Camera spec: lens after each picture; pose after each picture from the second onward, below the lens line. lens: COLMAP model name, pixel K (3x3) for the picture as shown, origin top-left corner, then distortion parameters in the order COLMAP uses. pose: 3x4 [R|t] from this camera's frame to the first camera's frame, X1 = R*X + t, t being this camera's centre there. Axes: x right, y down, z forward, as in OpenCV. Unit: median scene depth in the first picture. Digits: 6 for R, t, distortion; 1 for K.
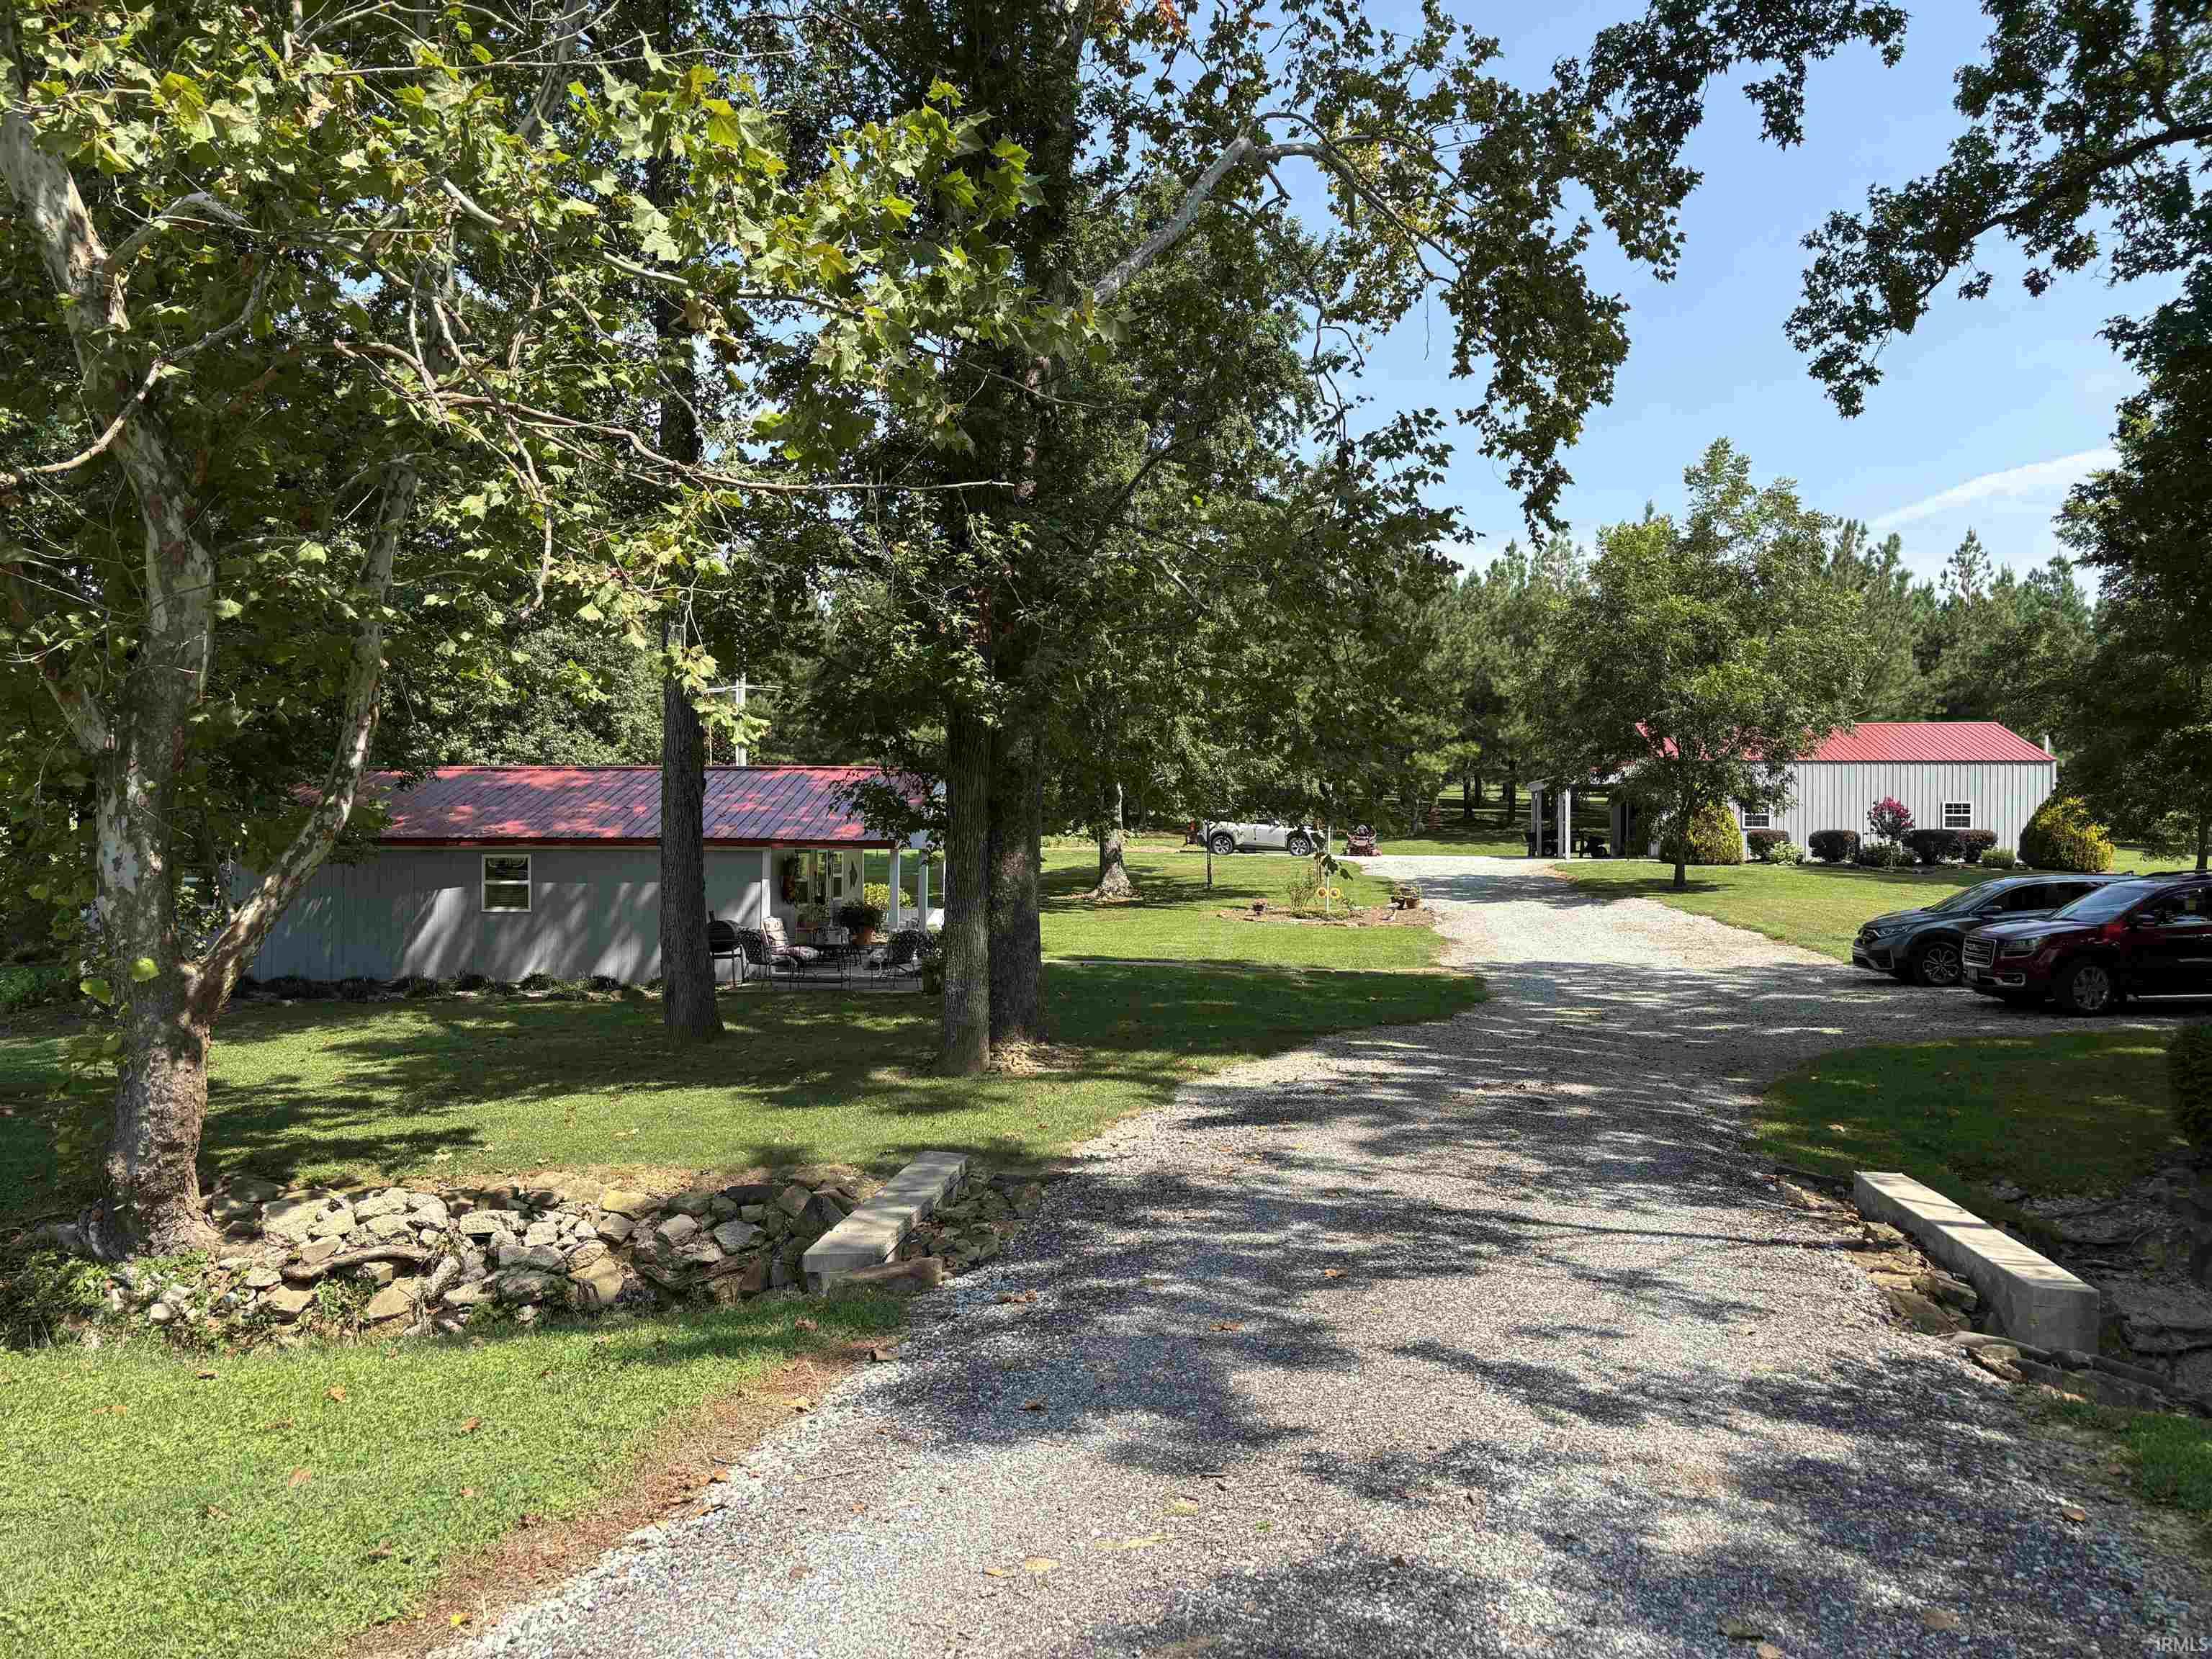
lens RADIAL K [[1673.5, 0, 1108.7], [0, 1673.5, 821.3], [0, 0, 1]] dist [-0.028914, 0.001725]
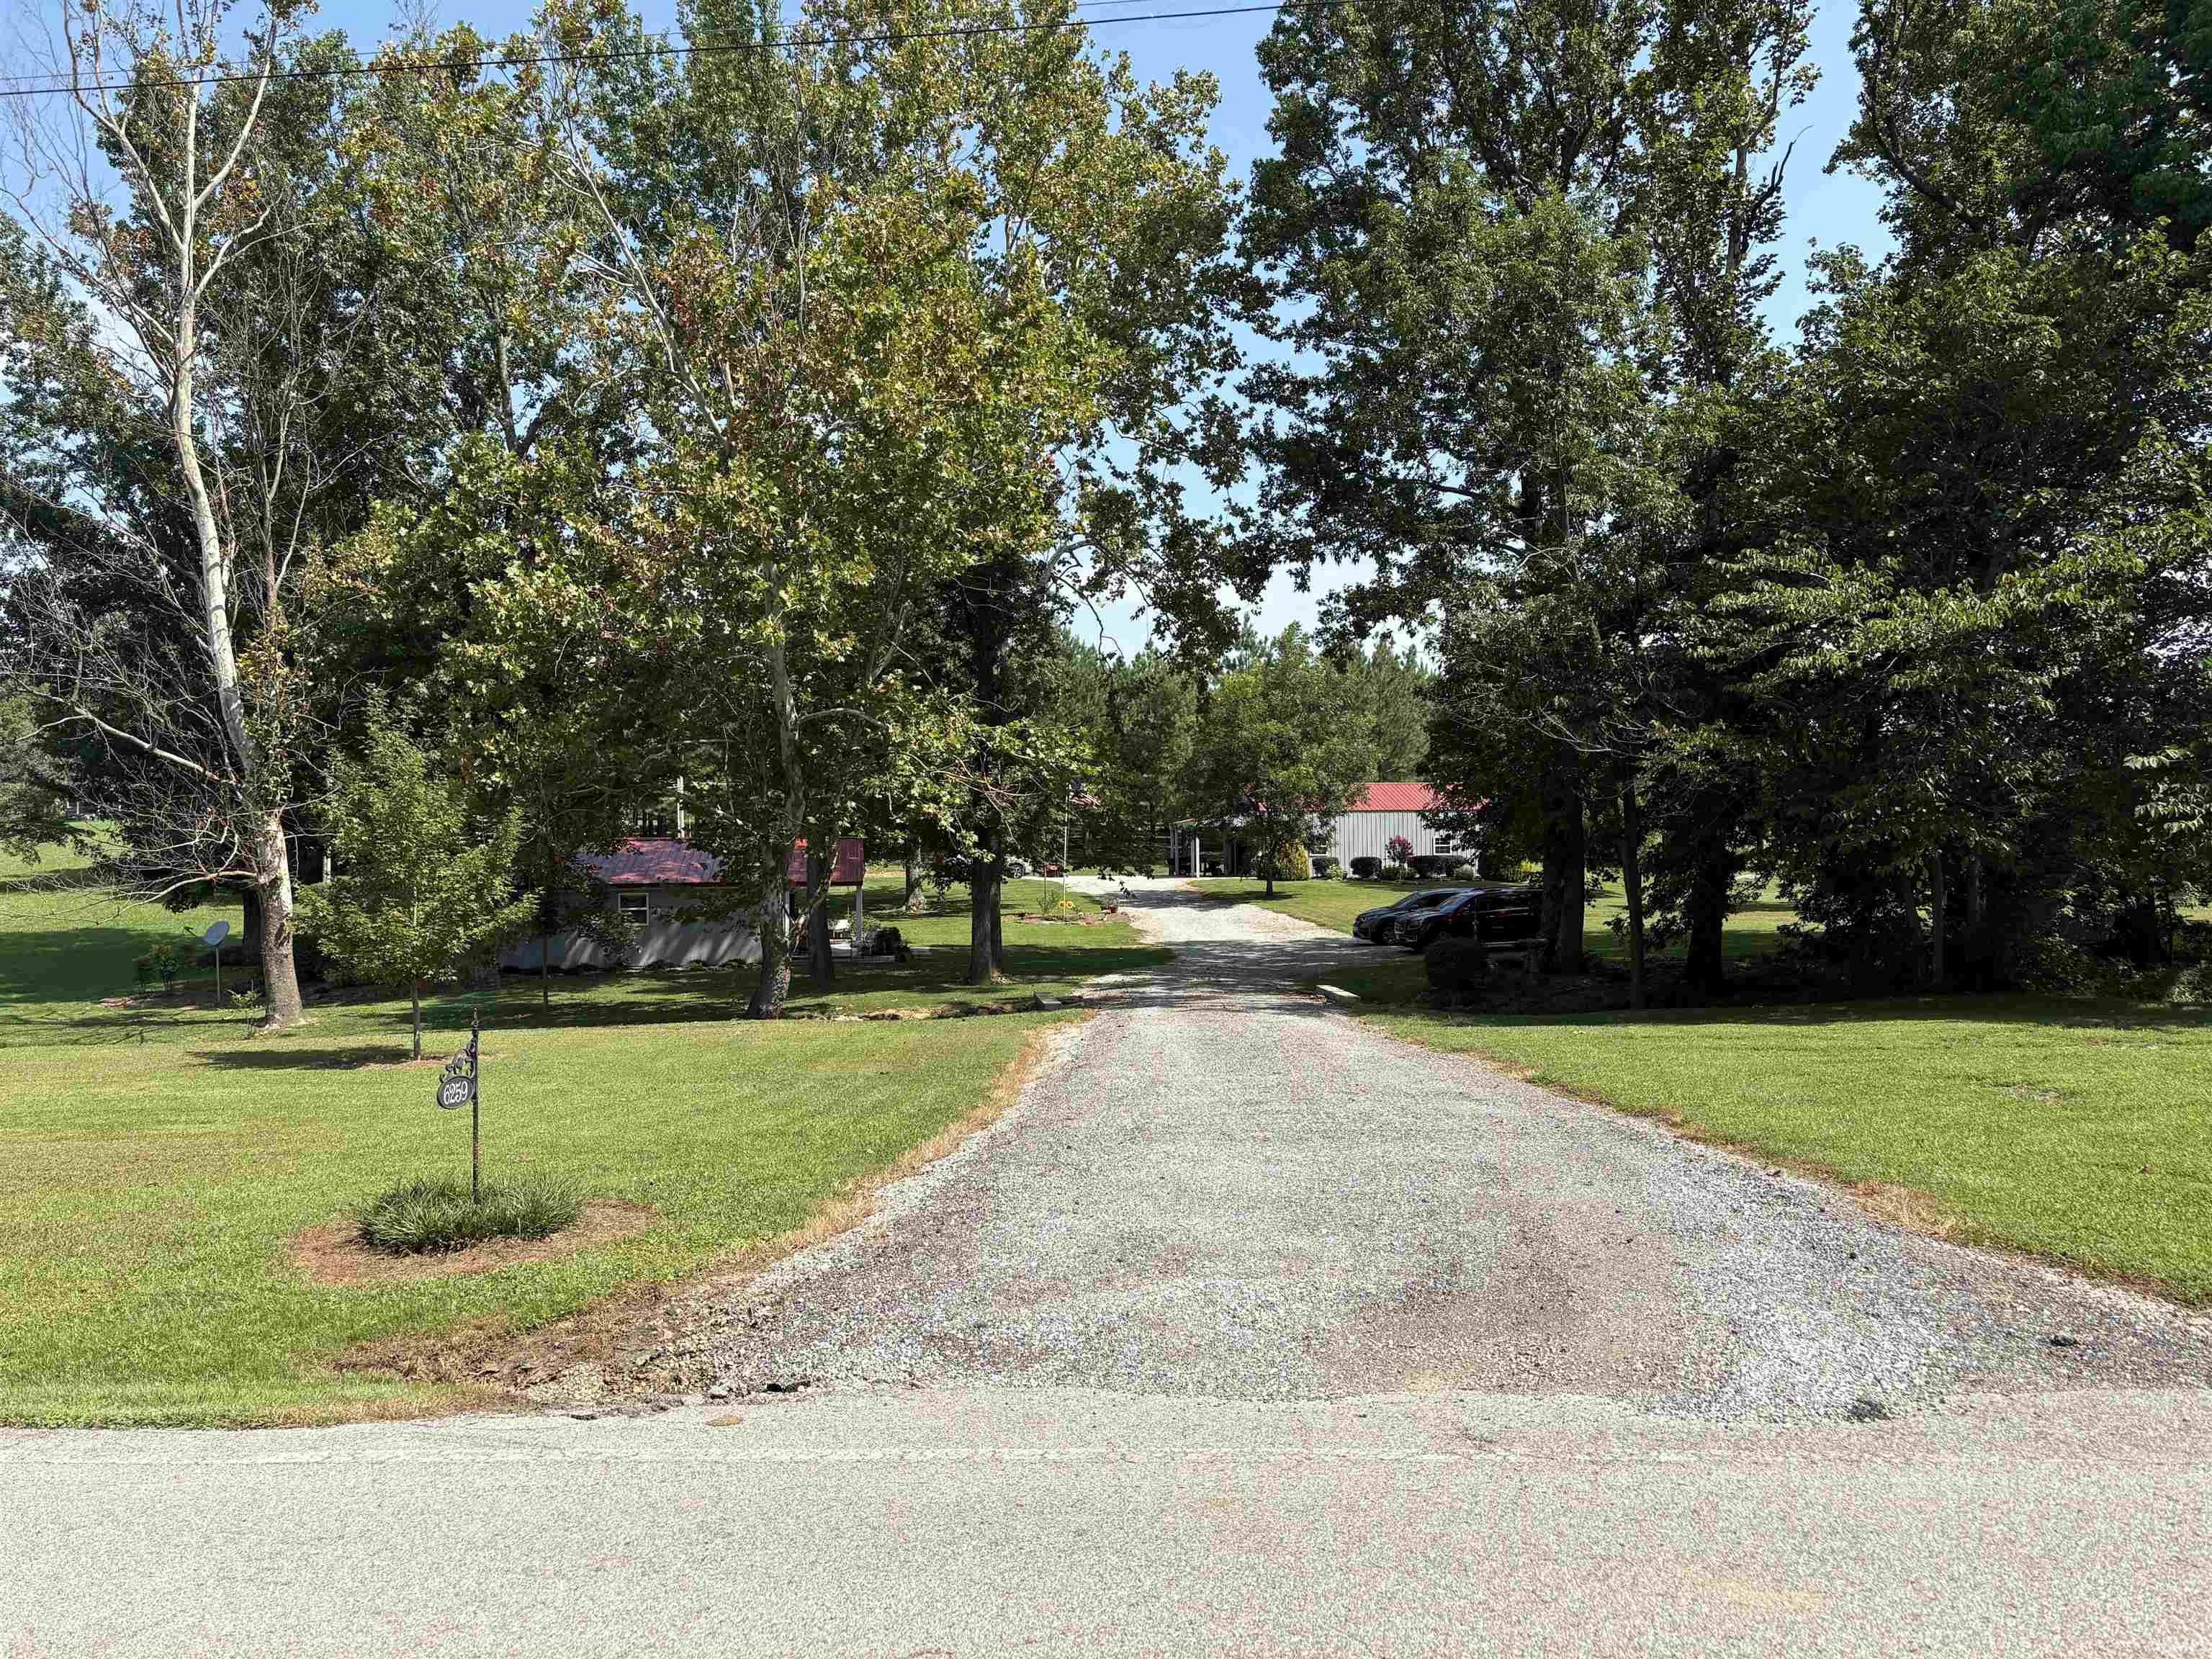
lens RADIAL K [[1673.5, 0, 1106.2], [0, 1673.5, 832.2], [0, 0, 1]] dist [-0.028914, 0.001725]
pose [[0.974088, -0.011074, 0.225896, -0.198813], [0.010882, 0.999939, 0.002097, -0.031261], [-0.225906, 0.000416, 0.974149, -0.609714]]
